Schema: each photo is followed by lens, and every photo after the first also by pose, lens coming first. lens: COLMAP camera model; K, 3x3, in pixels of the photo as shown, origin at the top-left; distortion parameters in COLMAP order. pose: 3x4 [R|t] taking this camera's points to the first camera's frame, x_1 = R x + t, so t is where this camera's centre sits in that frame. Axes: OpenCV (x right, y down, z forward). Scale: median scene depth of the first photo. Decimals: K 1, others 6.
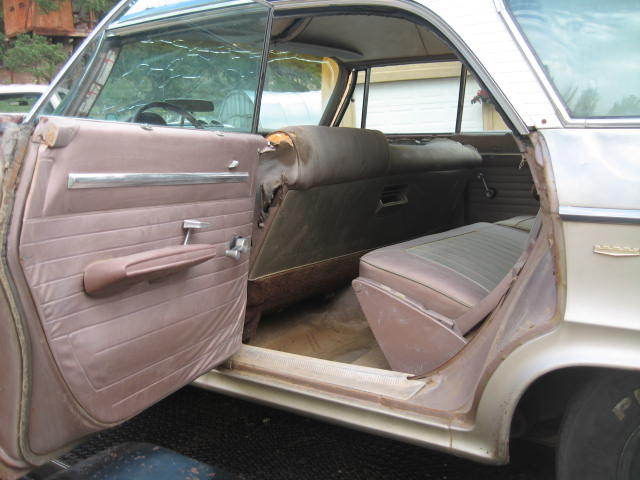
lens RADIAL K [[700.6, 0, 320.0], [0, 700.6, 240.0], [0, 0, 1]] dist [-0.078205, 0.043997]
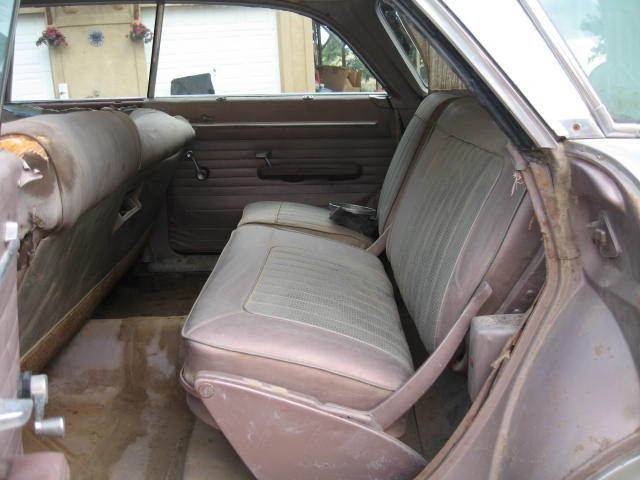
lens RADIAL K [[700.6, 0, 320.0], [0, 700.6, 240.0], [0, 0, 1]] dist [-0.078205, 0.043997]
pose [[0.811920, -0.136022, 0.567700, -0.179879], [0.087812, 0.989867, 0.111587, -0.112898], [-0.577126, -0.040749, 0.815638, 0.428743]]
